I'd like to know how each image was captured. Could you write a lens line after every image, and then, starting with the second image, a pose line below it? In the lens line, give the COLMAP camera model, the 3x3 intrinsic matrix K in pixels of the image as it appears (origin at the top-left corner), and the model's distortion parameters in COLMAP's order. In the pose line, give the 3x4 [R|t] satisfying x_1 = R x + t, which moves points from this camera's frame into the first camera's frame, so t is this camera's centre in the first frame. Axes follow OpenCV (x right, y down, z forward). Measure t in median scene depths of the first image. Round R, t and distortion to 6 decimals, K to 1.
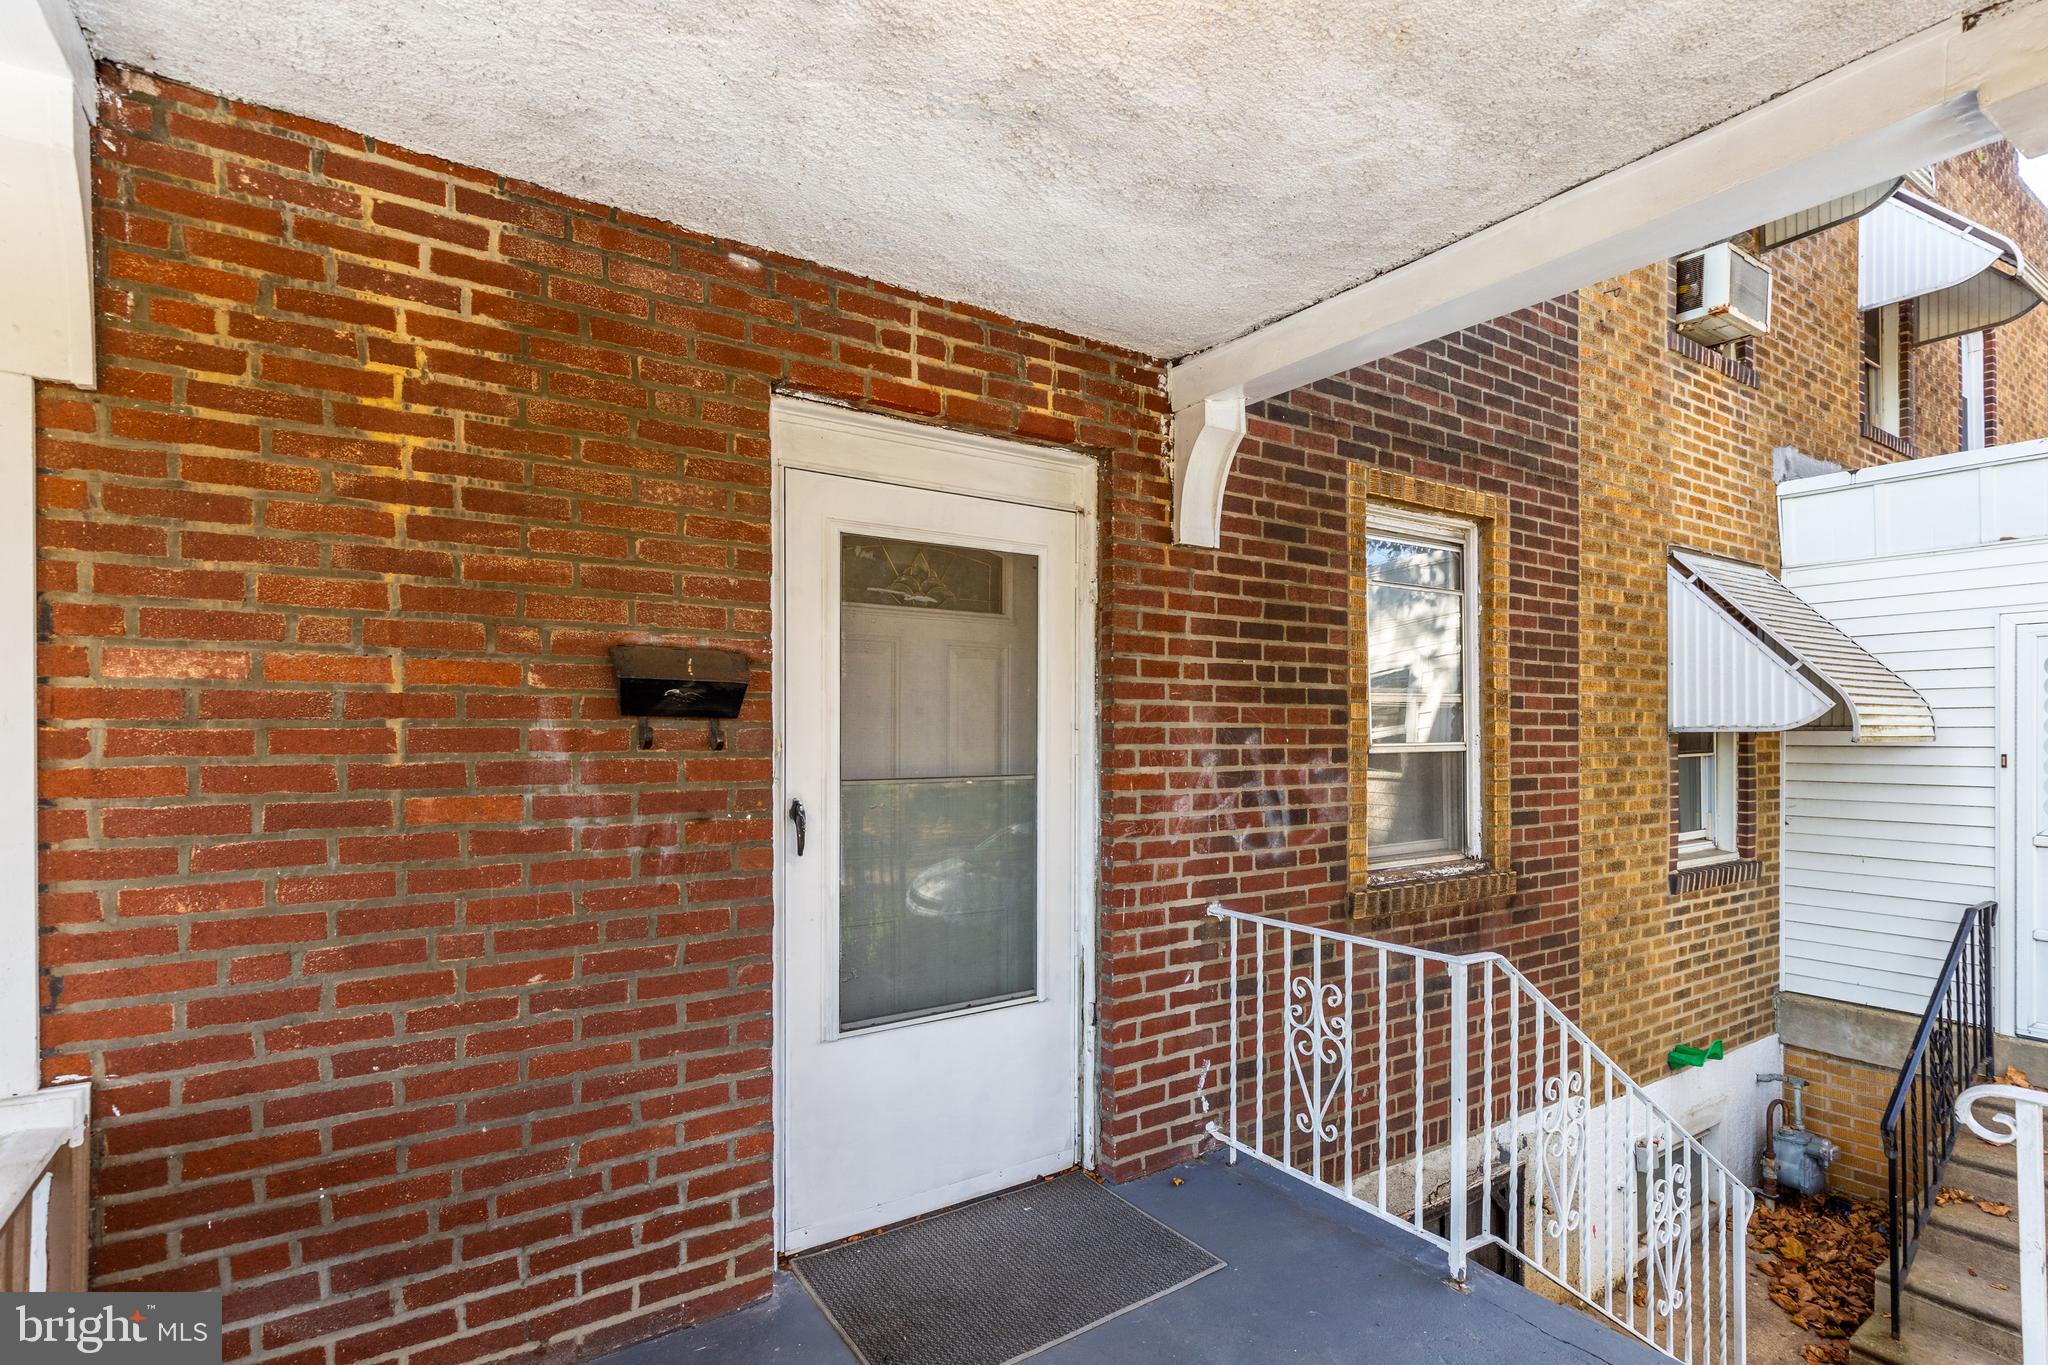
lens RADIAL K [[956.0, 0, 1024.0], [0, 956.0, 721.6], [0, 0, 1]] dist [0.006430, -0.001143]
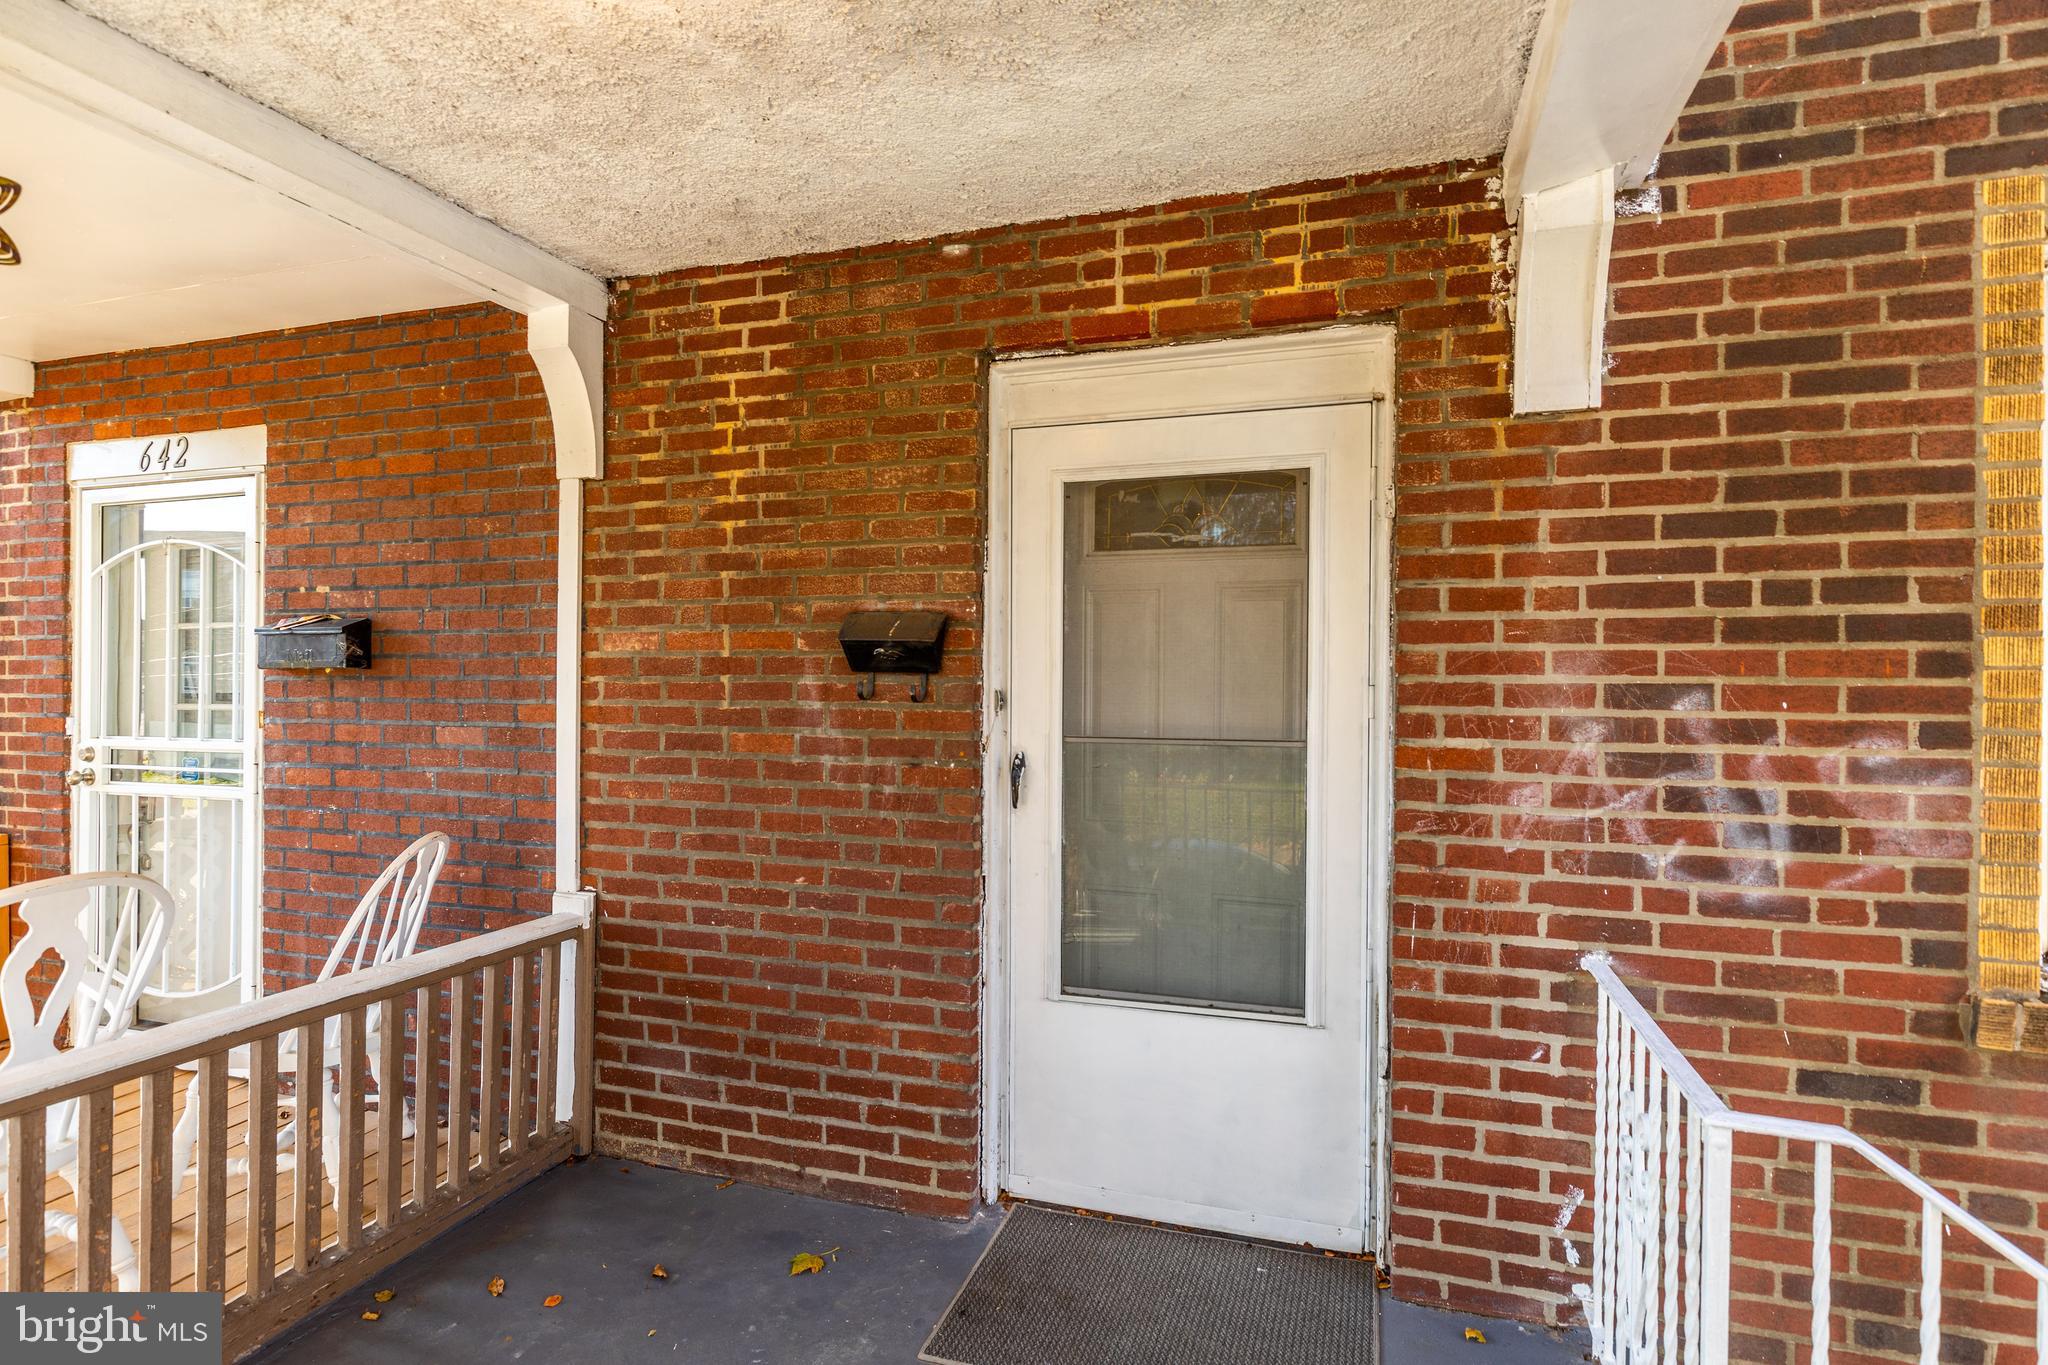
lens RADIAL K [[1045.8, 0, 1022.2], [0, 1045.8, 683.4], [0, 0, 1]] dist [-0.001917, -0.000903]
pose [[0.621317, -0.002318, -0.783556, 0.636925], [-0.000112, 0.999995, -0.003047, 0.010654], [0.783560, 0.001981, 0.621313, 0.311973]]
